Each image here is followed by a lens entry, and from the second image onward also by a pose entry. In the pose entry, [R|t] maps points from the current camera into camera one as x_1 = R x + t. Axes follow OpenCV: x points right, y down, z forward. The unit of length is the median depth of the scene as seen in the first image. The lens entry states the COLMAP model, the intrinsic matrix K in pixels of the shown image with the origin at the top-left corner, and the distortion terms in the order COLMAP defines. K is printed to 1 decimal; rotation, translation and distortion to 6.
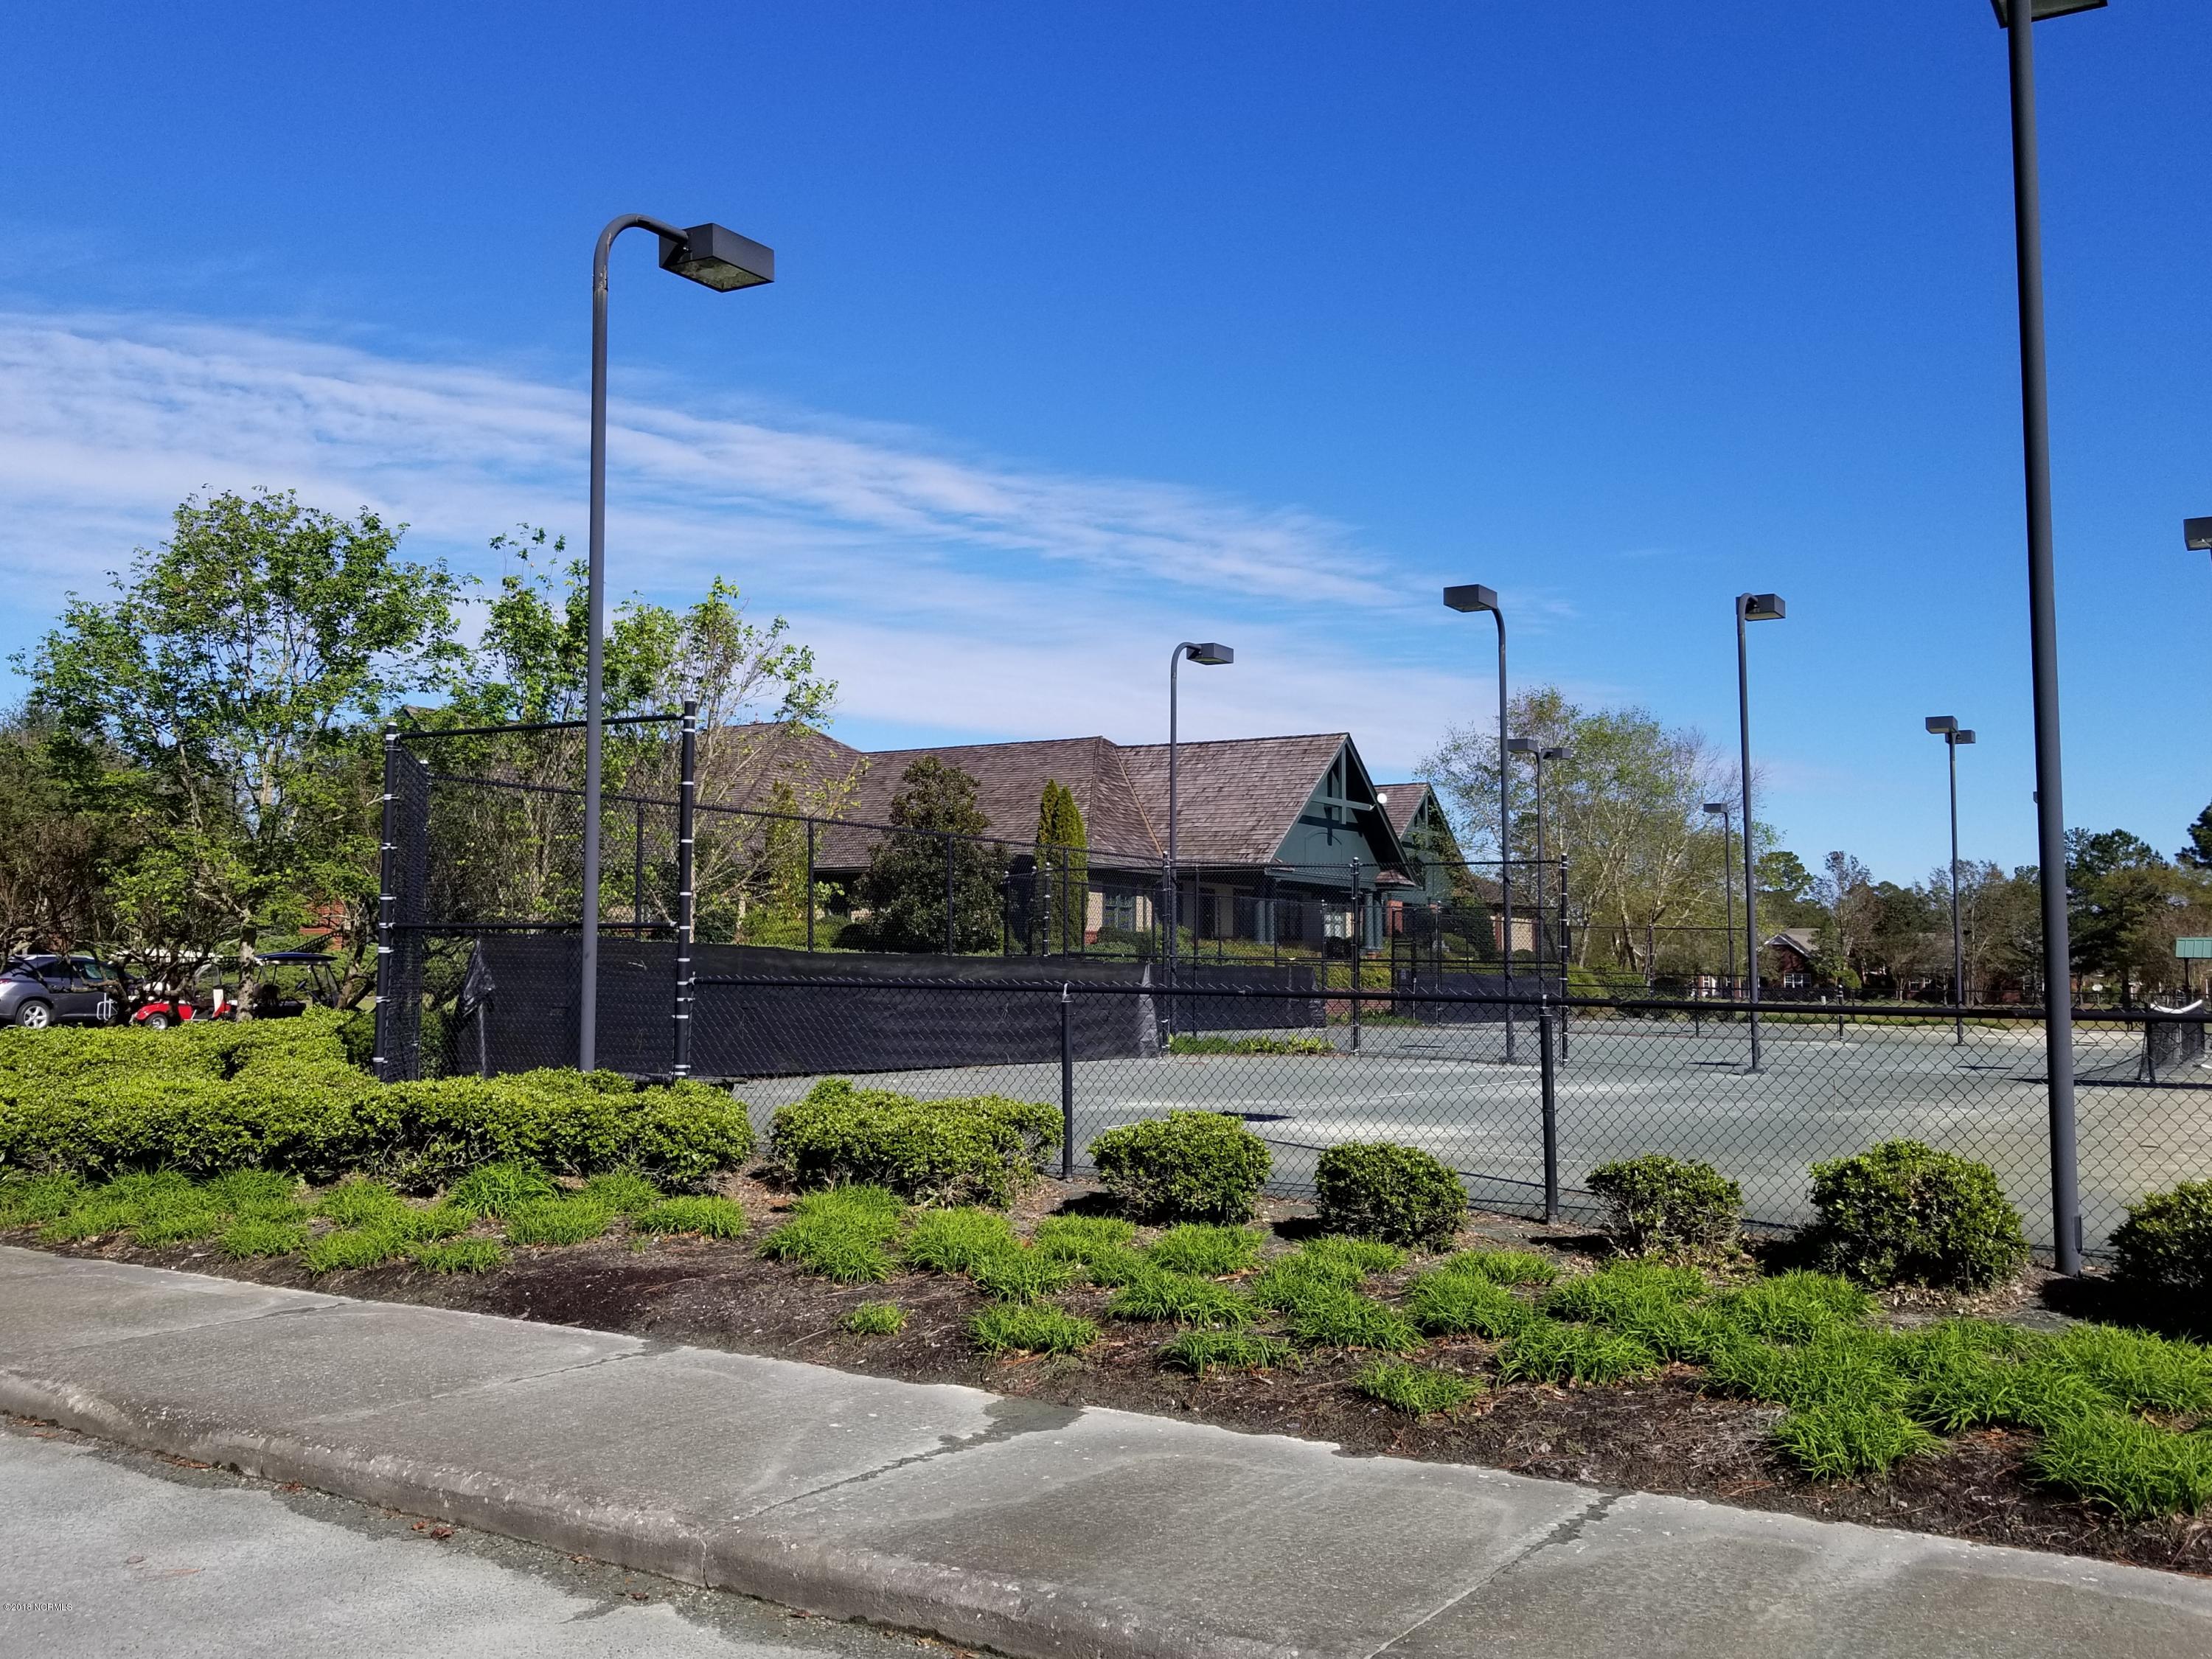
lens RADIAL K [[2097.0, 0, 1106.0], [0, 2097.0, 829.5], [0, 0, 1]] dist [0.077359, -0.002755]
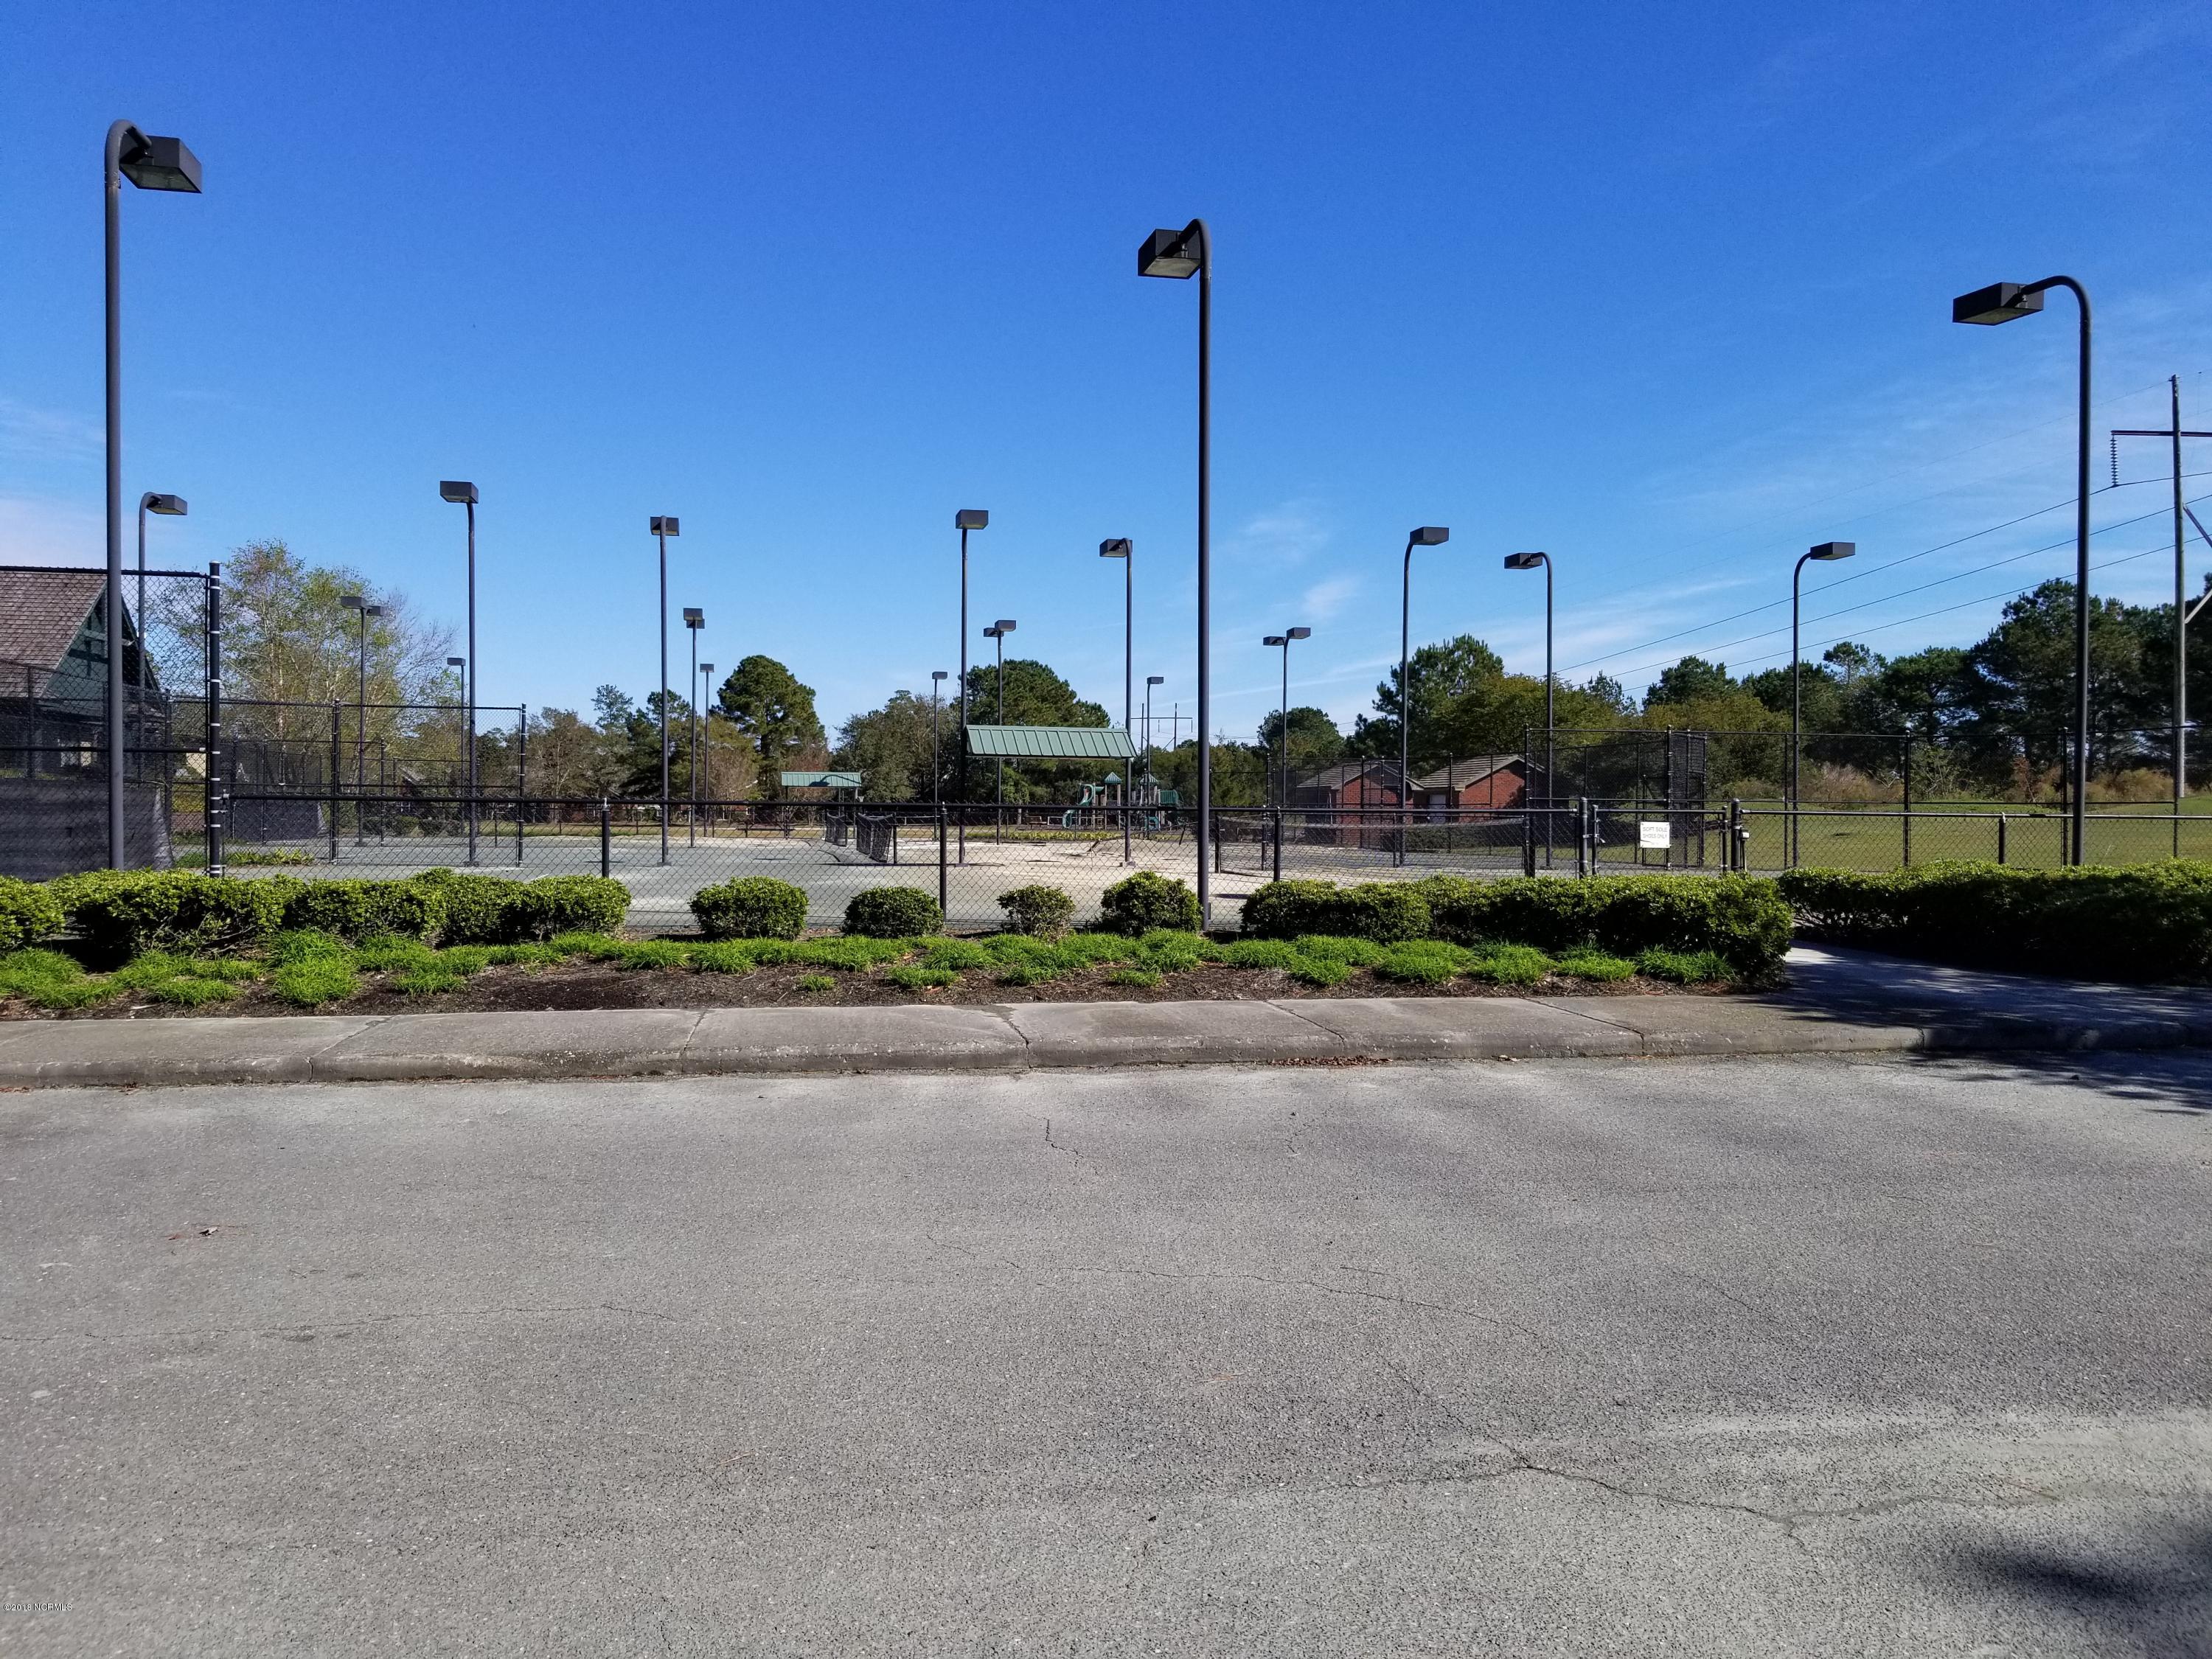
lens RADIAL K [[2097.0, 0, 1106.0], [0, 2097.0, 829.5], [0, 0, 1]] dist [0.077359, -0.002755]
pose [[0.657346, -0.012668, 0.753483, -0.421403], [-0.045936, 0.997326, 0.056843, -0.000477], [-0.752188, -0.071977, 0.655006, -0.096397]]
